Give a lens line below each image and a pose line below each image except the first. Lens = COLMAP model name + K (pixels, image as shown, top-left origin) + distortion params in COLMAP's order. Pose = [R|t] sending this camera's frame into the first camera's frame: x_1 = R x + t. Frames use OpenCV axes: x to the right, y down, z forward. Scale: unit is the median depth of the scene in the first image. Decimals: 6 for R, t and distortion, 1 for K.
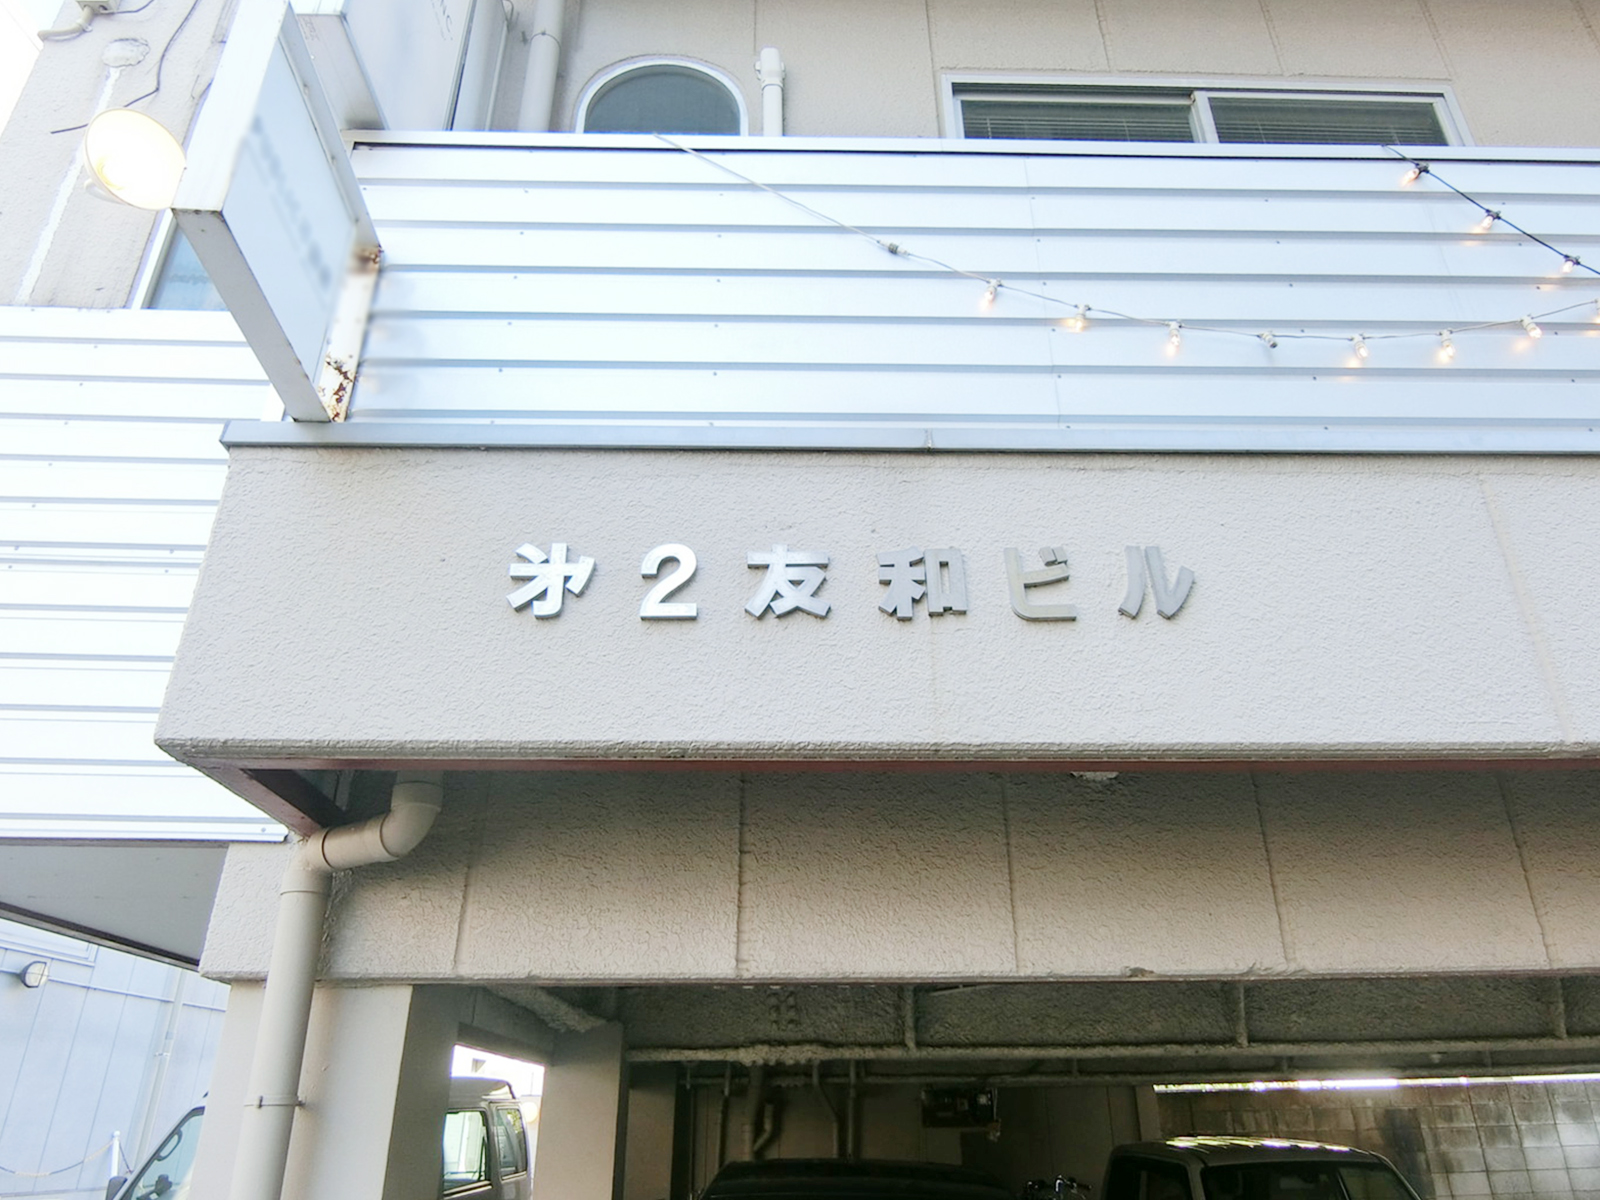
lens RADIAL K [[1043.8, 0, 817.9], [0, 1043.8, 635.0], [0, 0, 1]] dist [-0.028891, 0.000285]
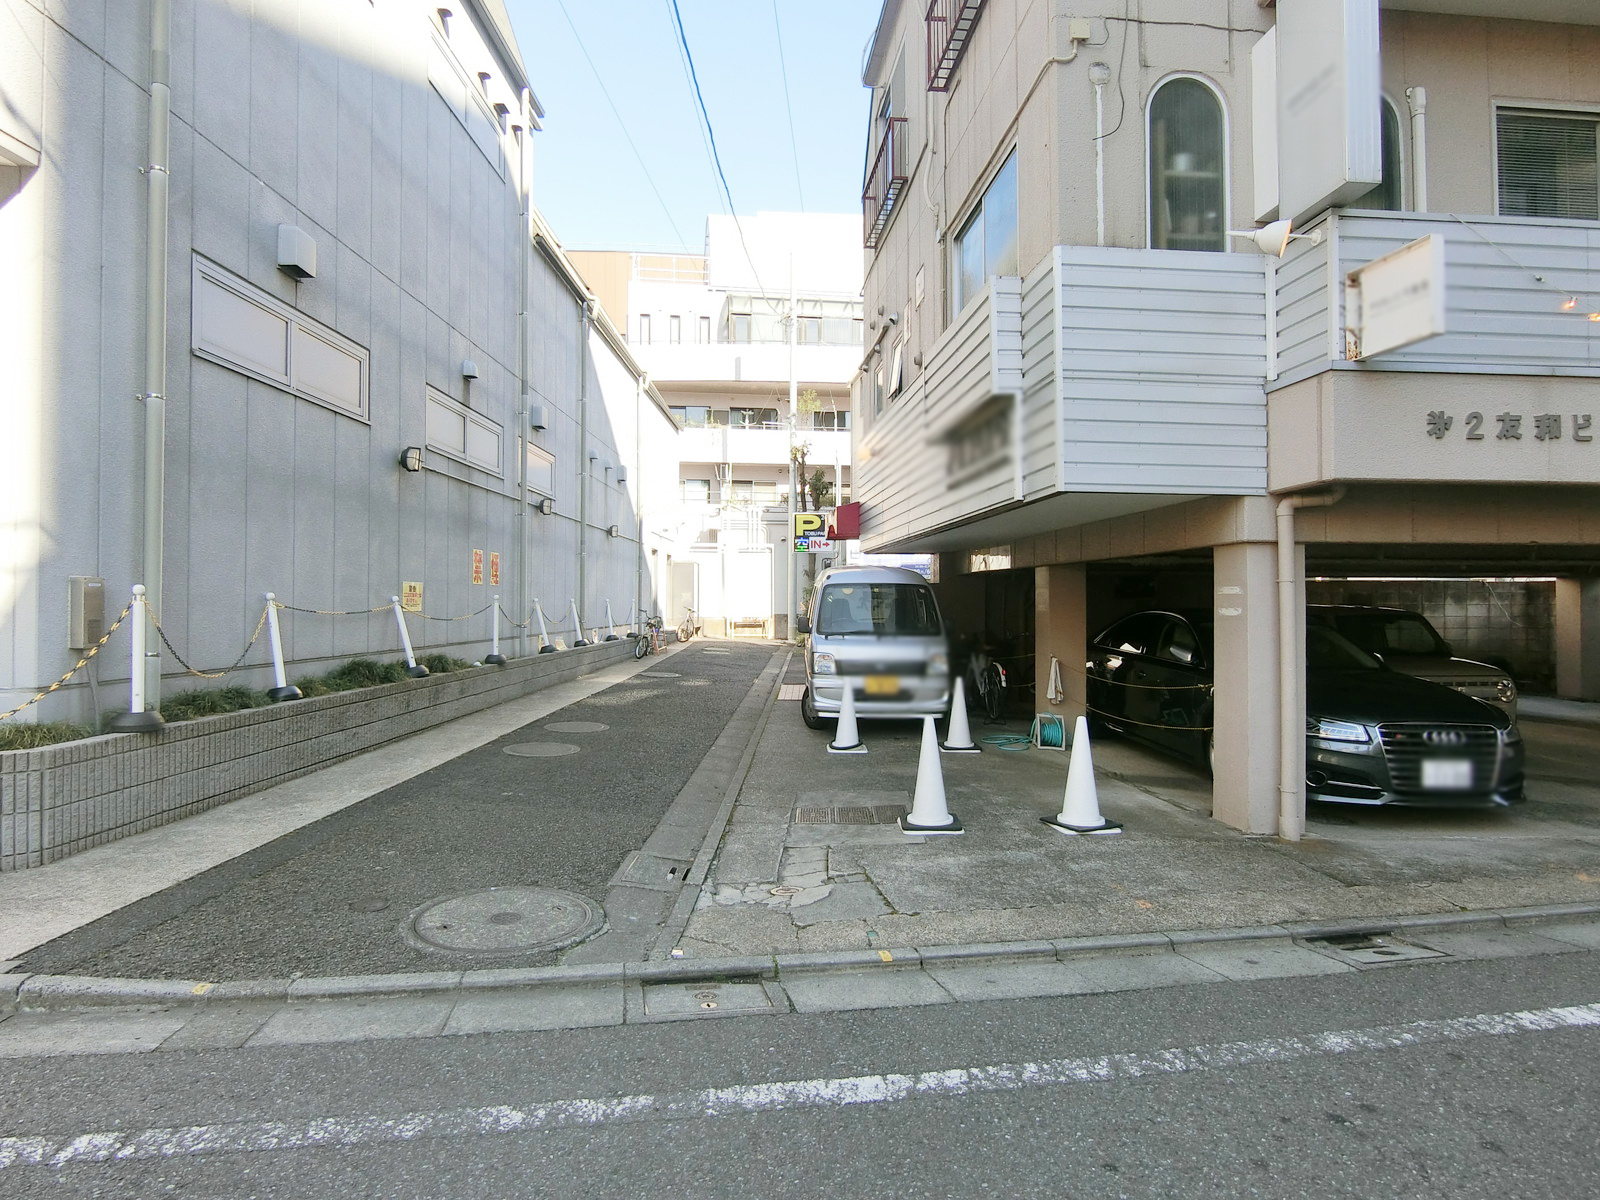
lens RADIAL K [[885.6, 0, 804.9], [0, 885.6, 597.1], [0, 0, 1]] dist [-0.017502, -0.000120]
pose [[0.998693, 0.007070, 0.050629, -0.783636], [-0.027695, 0.907286, 0.419602, -0.217144], [-0.042968, -0.420455, 0.906295, -0.513531]]
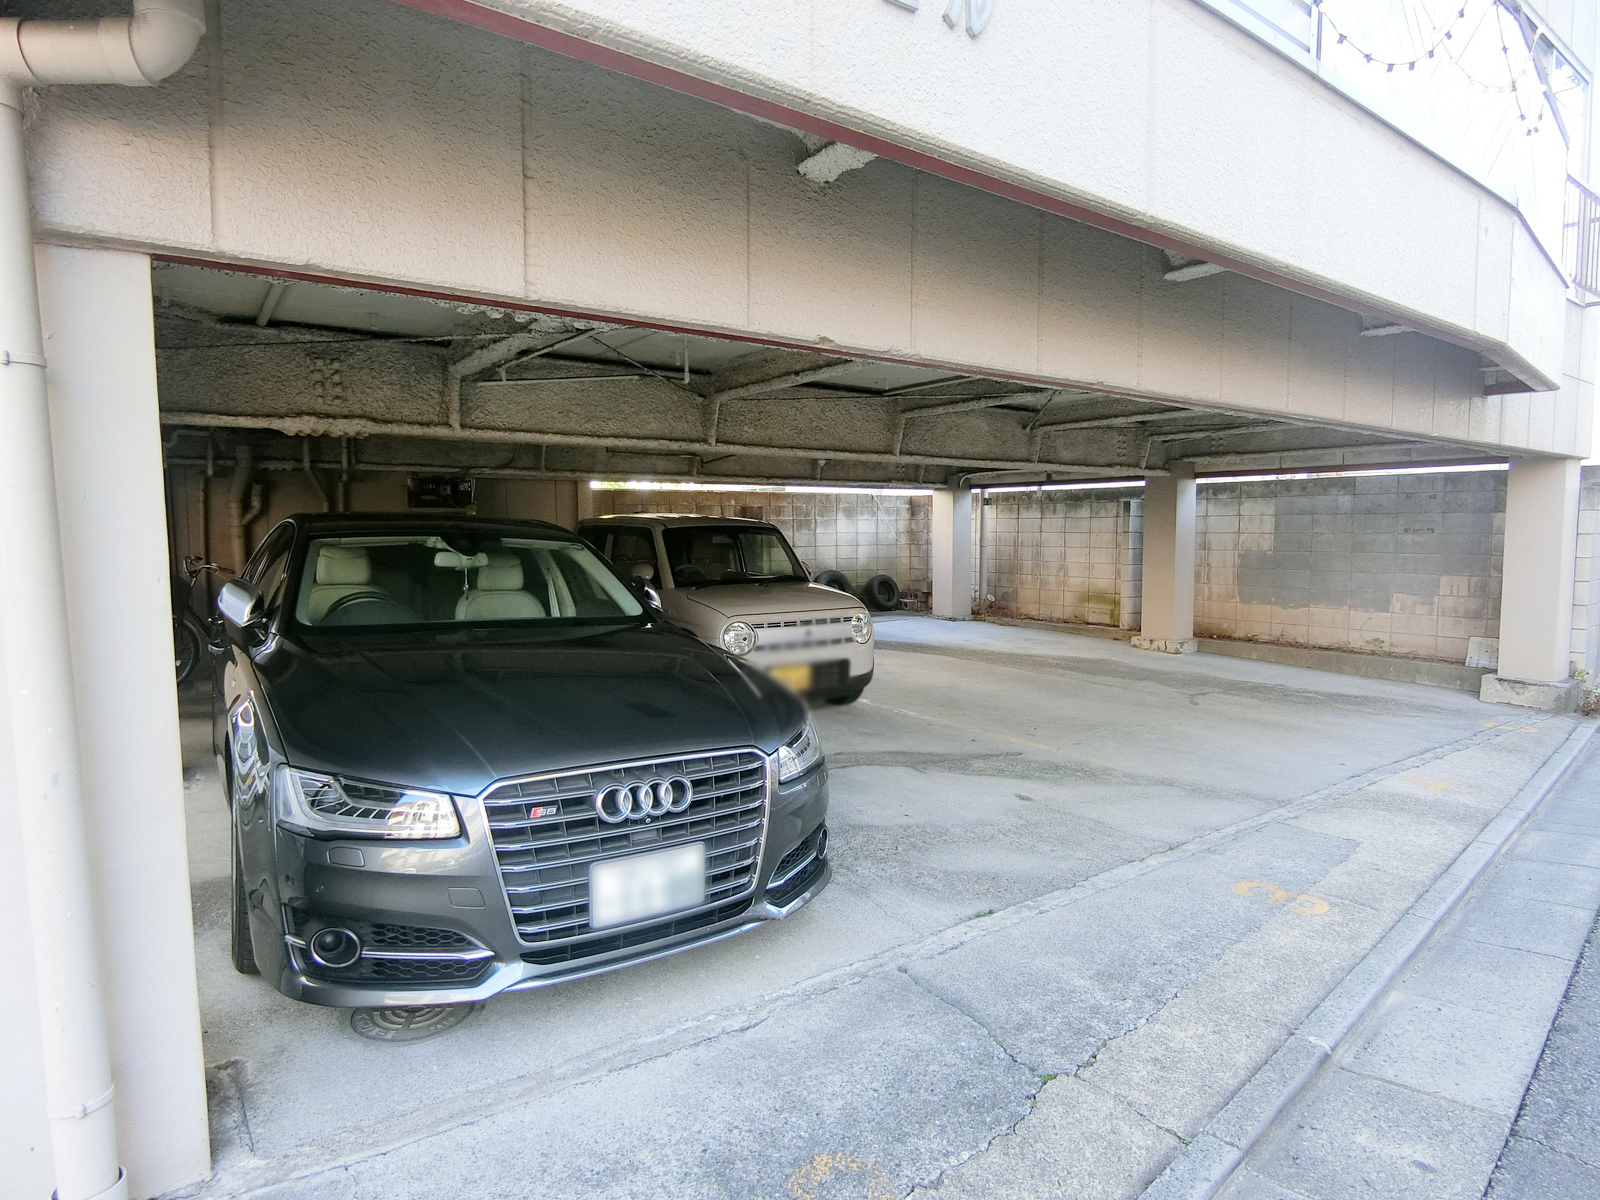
lens RADIAL K [[885.6, 0, 804.9], [0, 885.6, 597.1], [0, 0, 1]] dist [-0.017502, -0.000120]
pose [[0.825246, -0.040734, 0.563303, -0.146655], [-0.242710, 0.875018, 0.418849, 0.060049], [-0.509962, -0.482373, 0.712219, 0.023987]]
